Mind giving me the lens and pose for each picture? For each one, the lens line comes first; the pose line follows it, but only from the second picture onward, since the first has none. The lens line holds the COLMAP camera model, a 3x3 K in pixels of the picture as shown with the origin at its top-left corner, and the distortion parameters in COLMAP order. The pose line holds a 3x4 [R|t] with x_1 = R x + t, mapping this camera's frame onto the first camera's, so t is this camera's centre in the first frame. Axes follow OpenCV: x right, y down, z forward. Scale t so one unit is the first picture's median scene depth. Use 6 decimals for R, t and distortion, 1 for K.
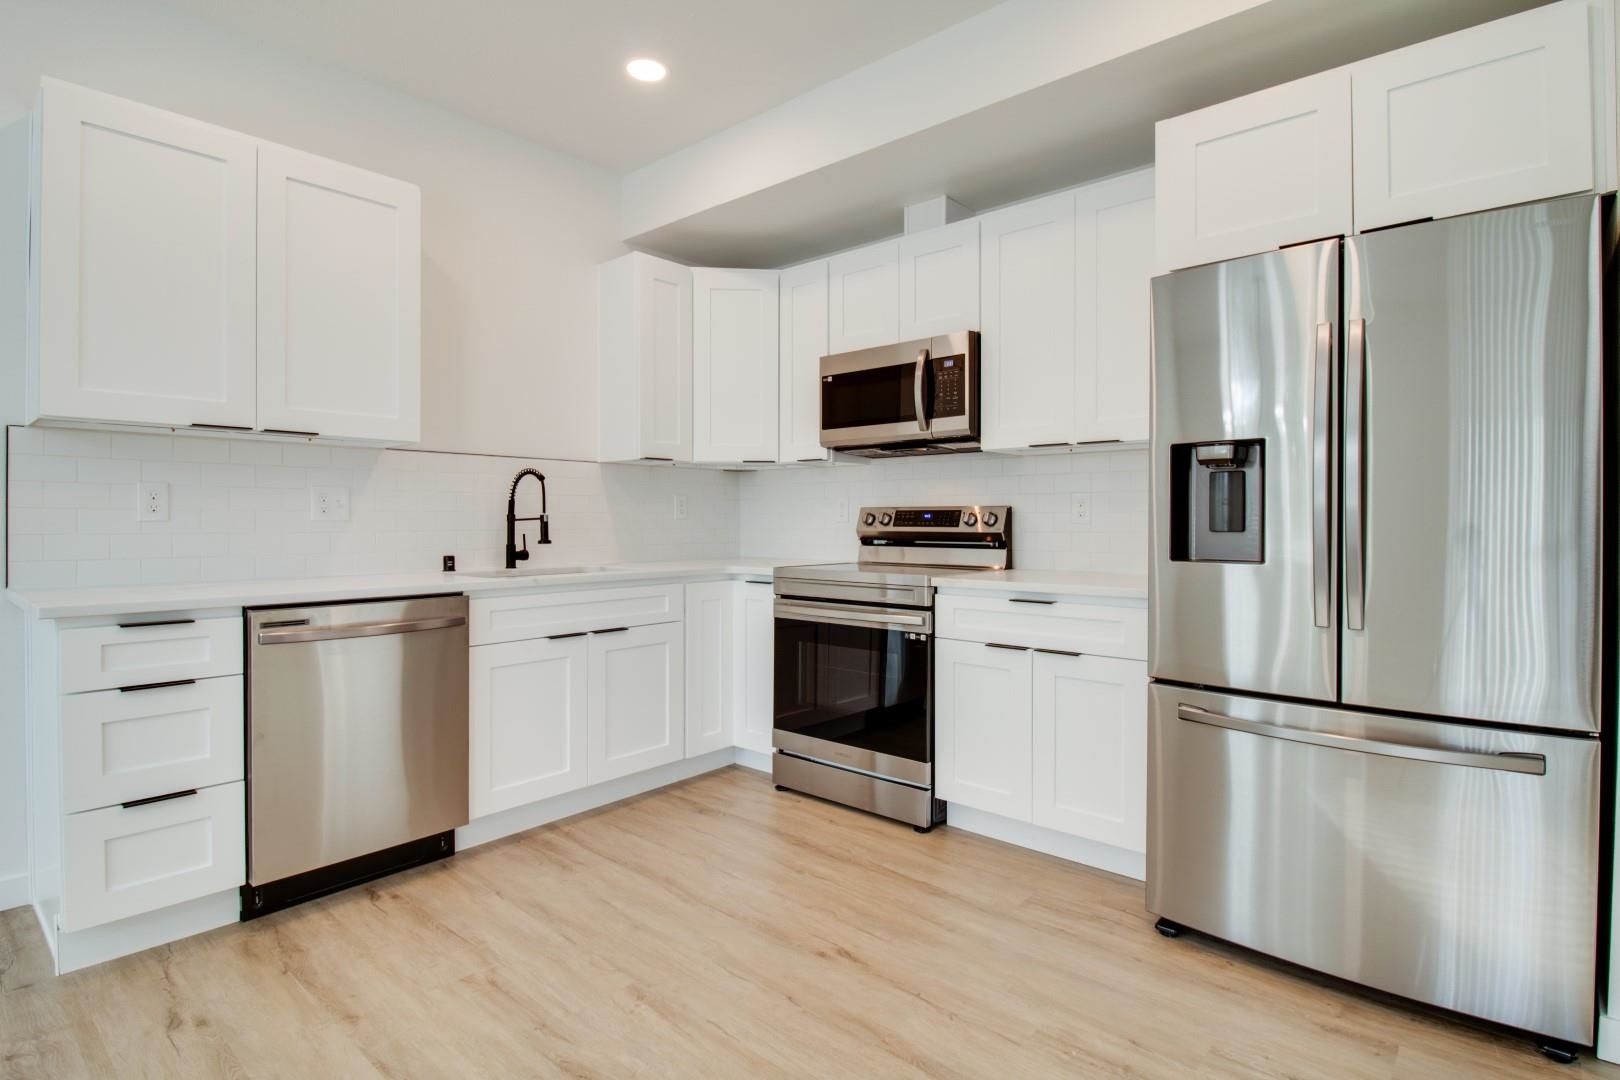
lens RADIAL K [[829.7, 0, 814.0], [0, 829.7, 517.2], [0, 0, 1]] dist [0.005120, -0.008612]
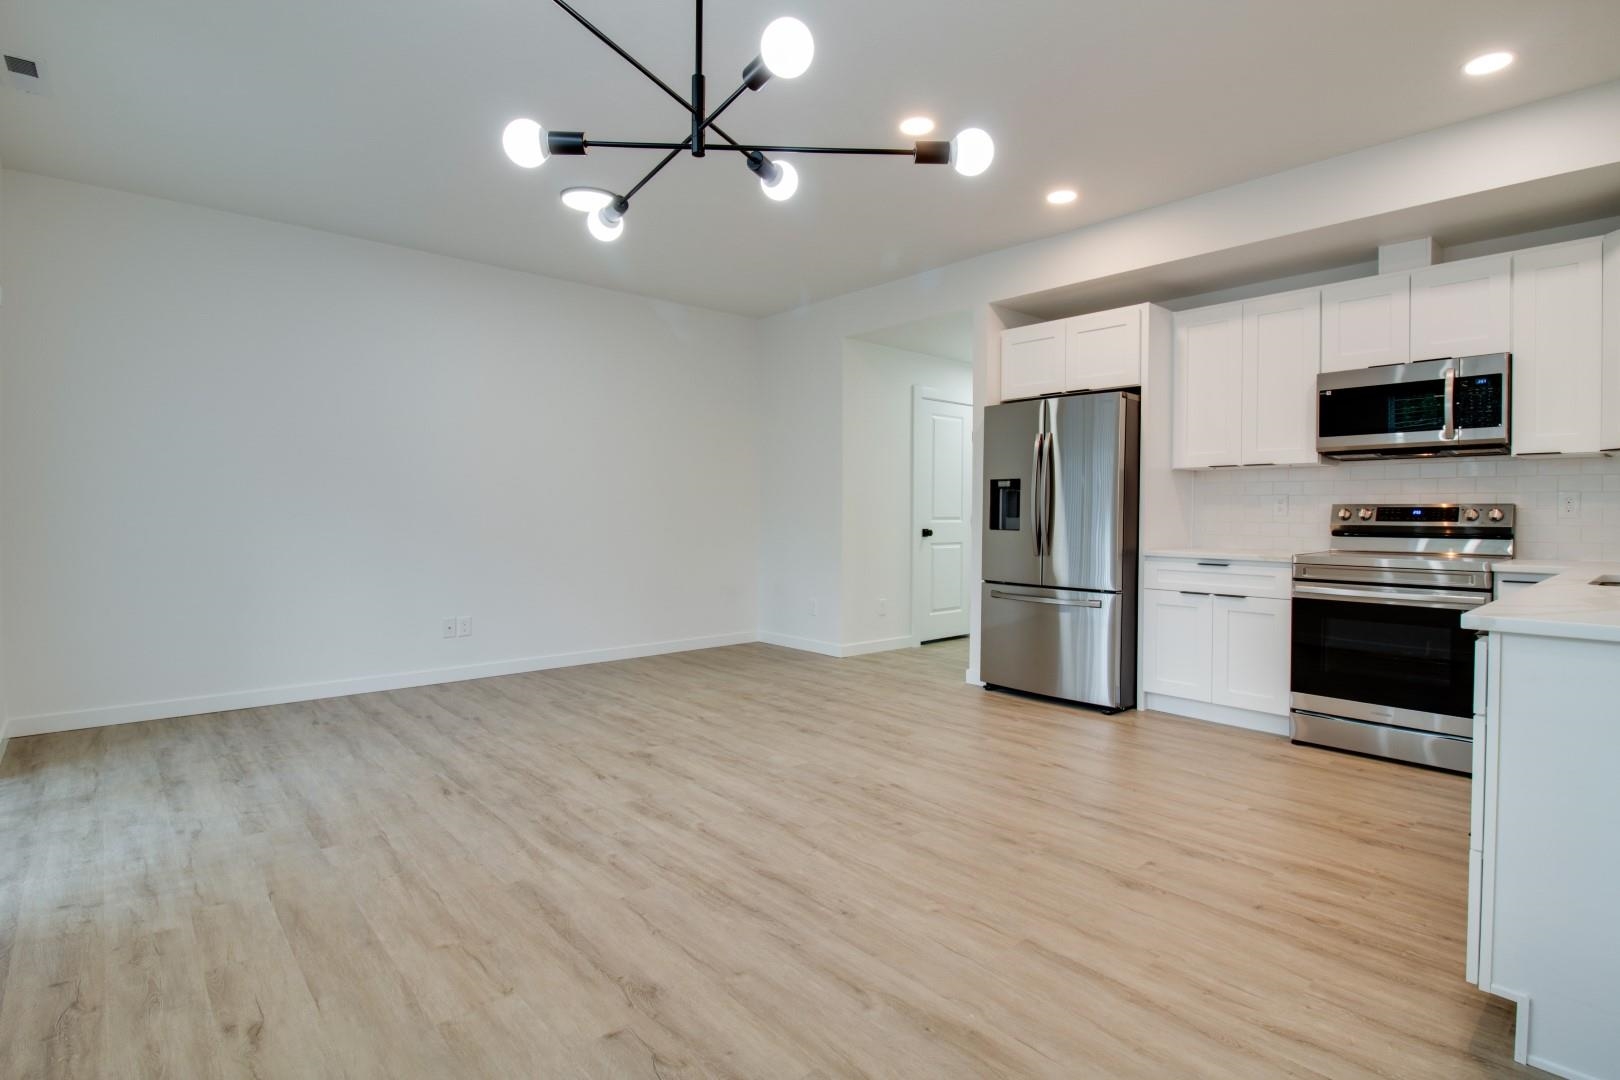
lens RADIAL K [[799.8, 0, 833.4], [0, 799.8, 520.9], [0, 0, 1]] dist [0.002127, -0.008222]
pose [[0.994853, 0.005036, -0.101201, -0.613903], [-0.003615, 0.999892, 0.014216, -0.002039], [0.101262, -0.013777, 0.994764, -0.199336]]
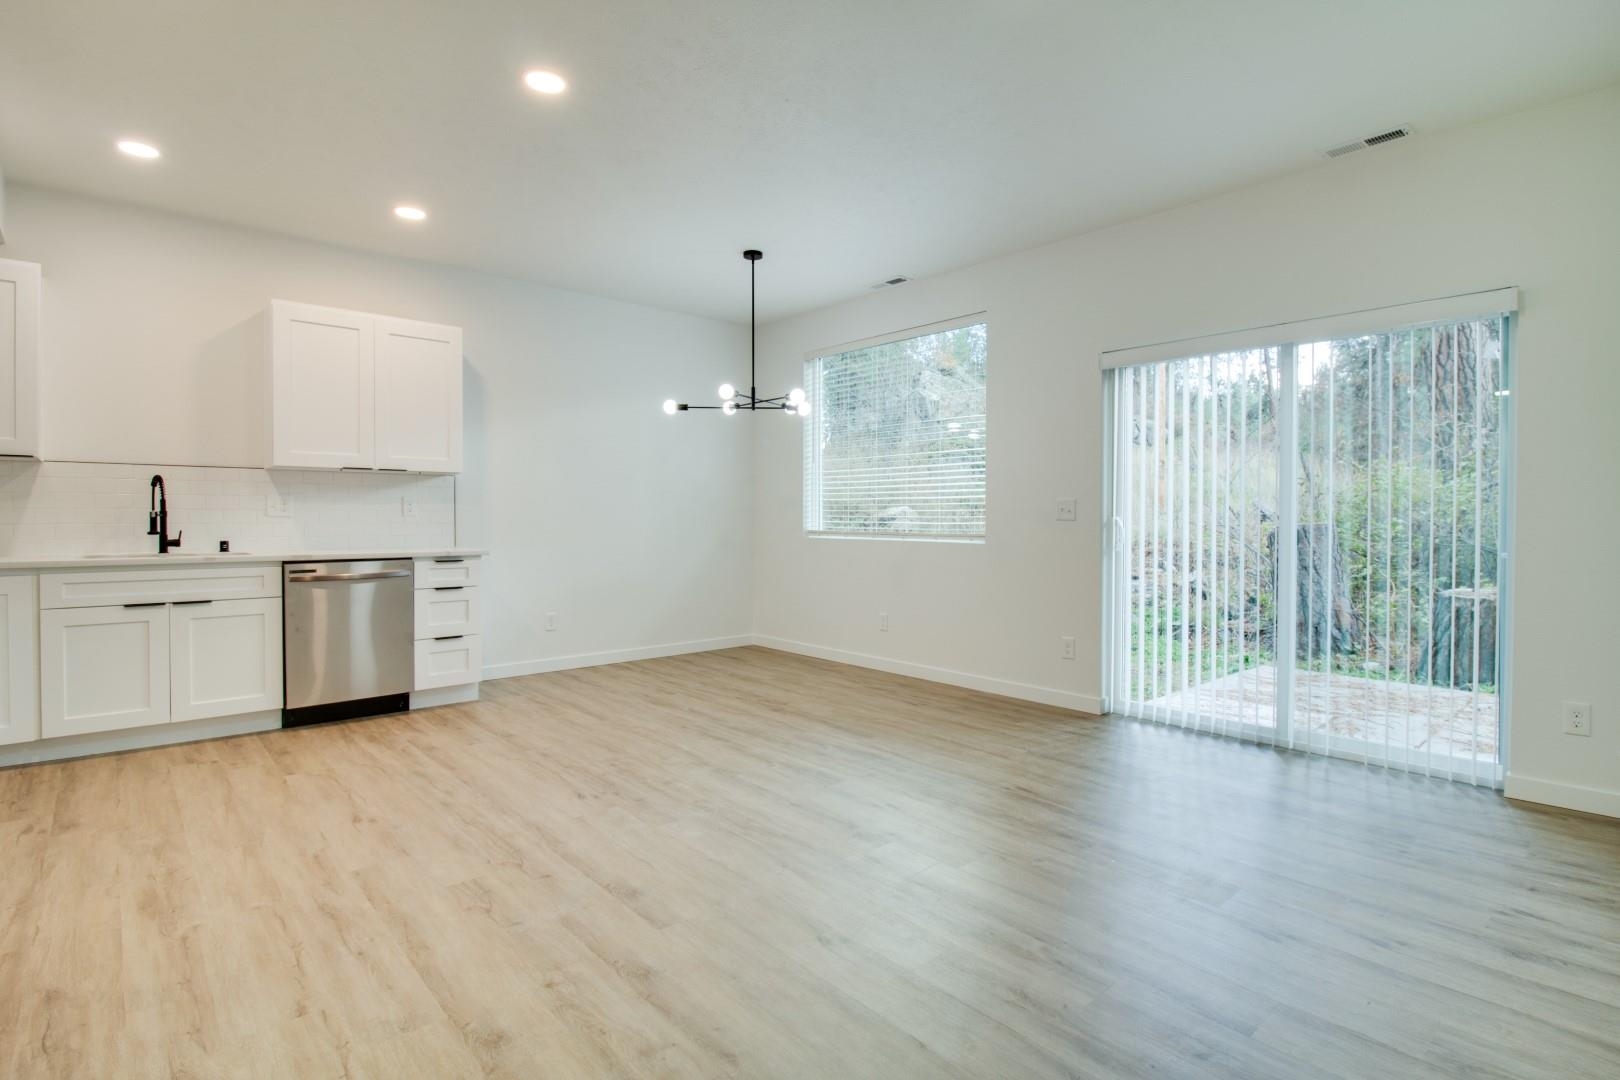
lens RADIAL K [[799.8, 0, 843.3], [0, 799.8, 519.8], [0, 0, 1]] dist [0.002127, -0.008222]
pose [[-0.996455, -0.005067, 0.083974, -1.038249], [-0.005226, 0.999985, -0.001676, 0.004885], [-0.083964, -0.002109, -0.996467, 1.759865]]
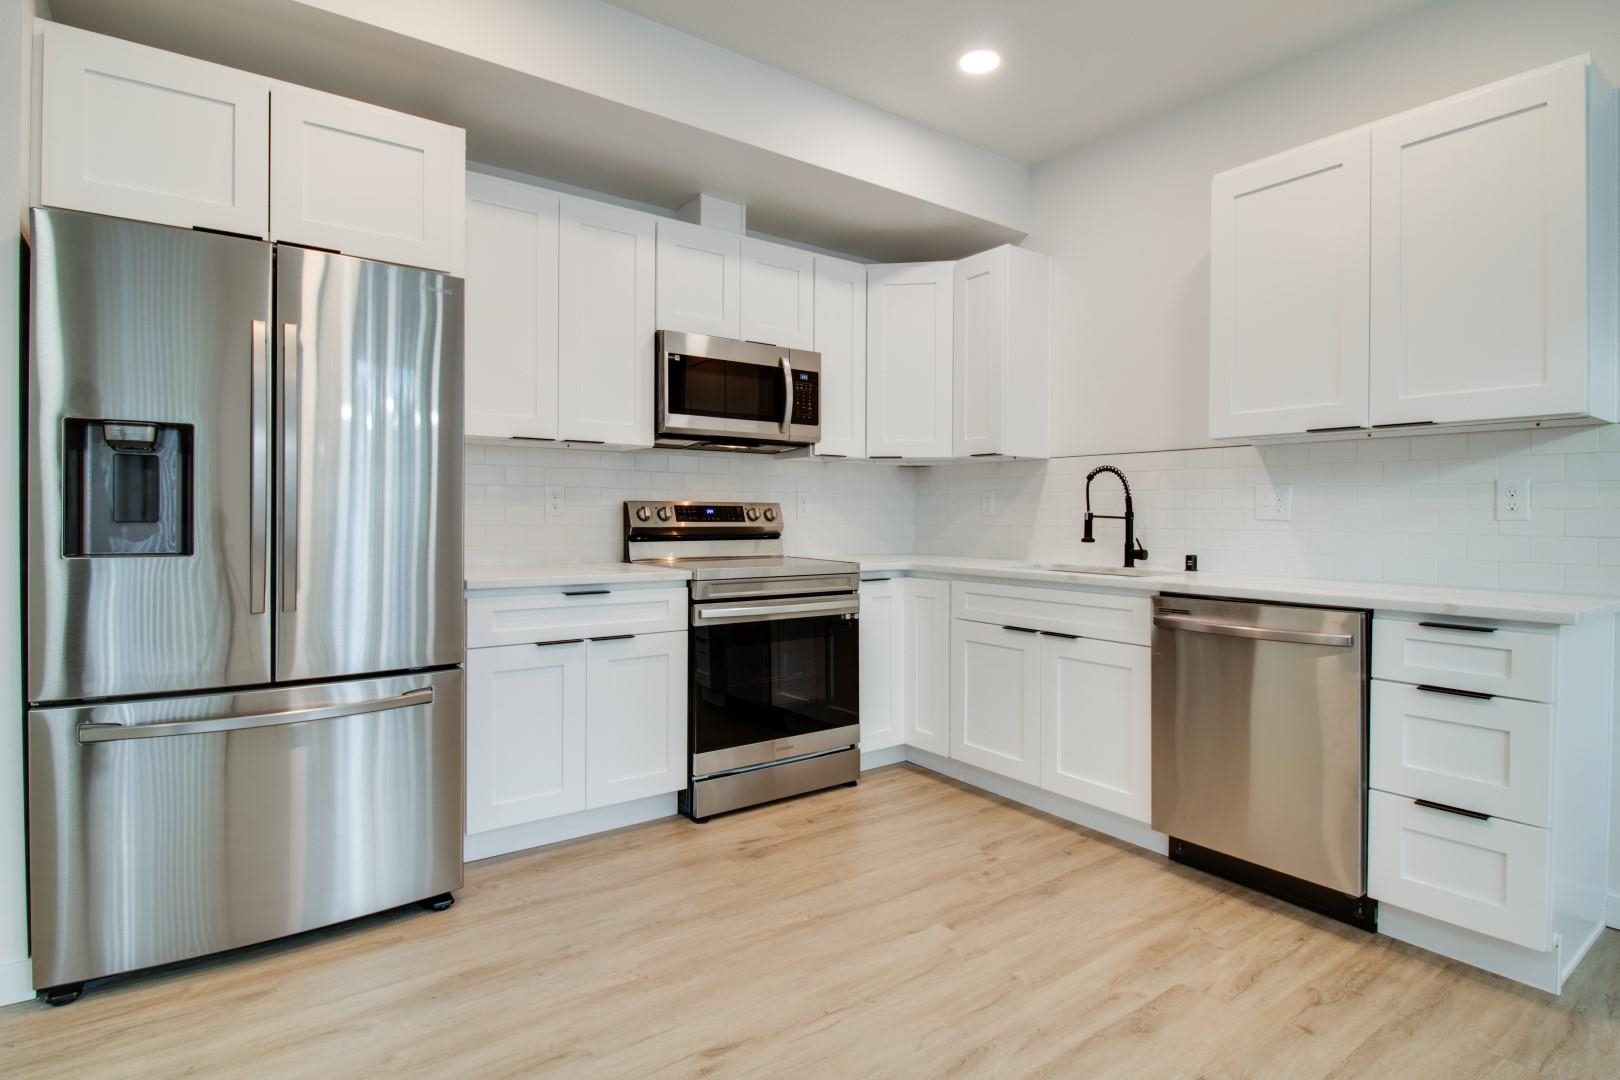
lens RADIAL K [[829.7, 0, 819.2], [0, 829.7, 526.4], [0, 0, 1]] dist [0.005120, -0.008612]
pose [[0.200530, -0.013919, 0.979589, -0.920478], [-0.010954, 0.999805, 0.016449, -0.000938], [-0.979626, -0.014029, 0.200339, 0.740003]]
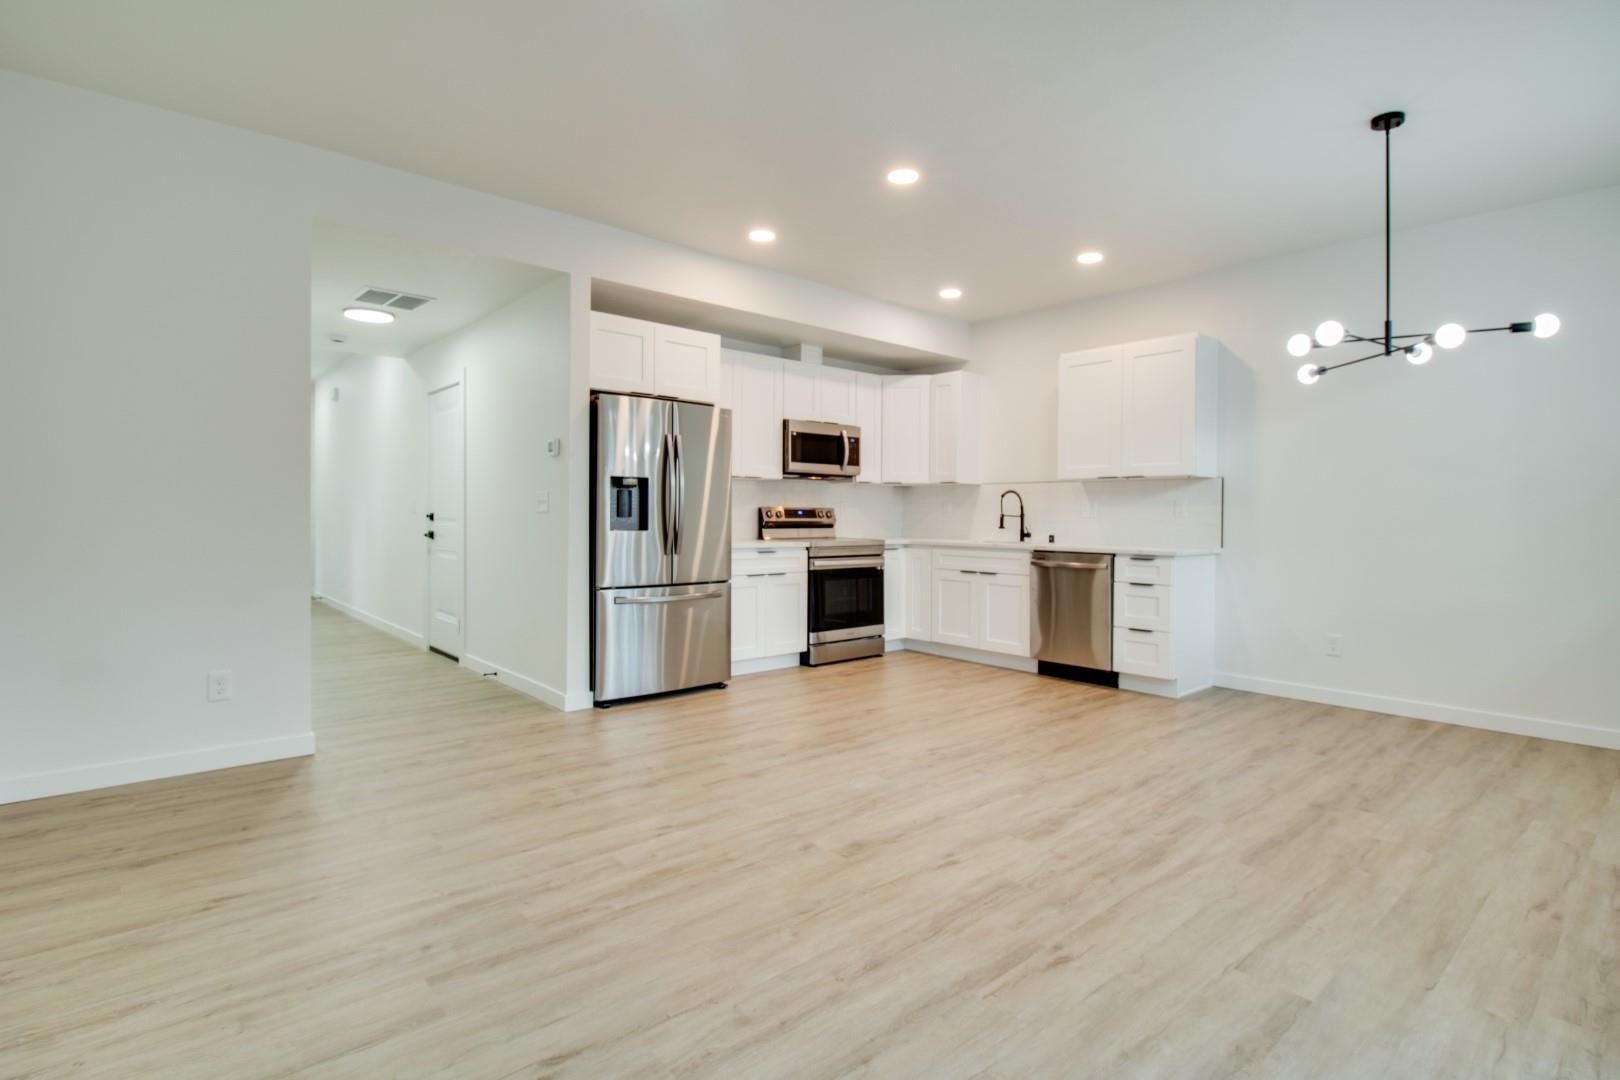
lens RADIAL K [[799.8, 0, 812.2], [0, 799.8, 526.8], [0, 0, 1]] dist [0.002127, -0.008222]
pose [[0.117600, -0.016561, 0.992923, -1.820481], [-0.013040, 0.999749, 0.018219, -0.002331], [-0.992975, -0.015091, 0.117355, 0.847420]]
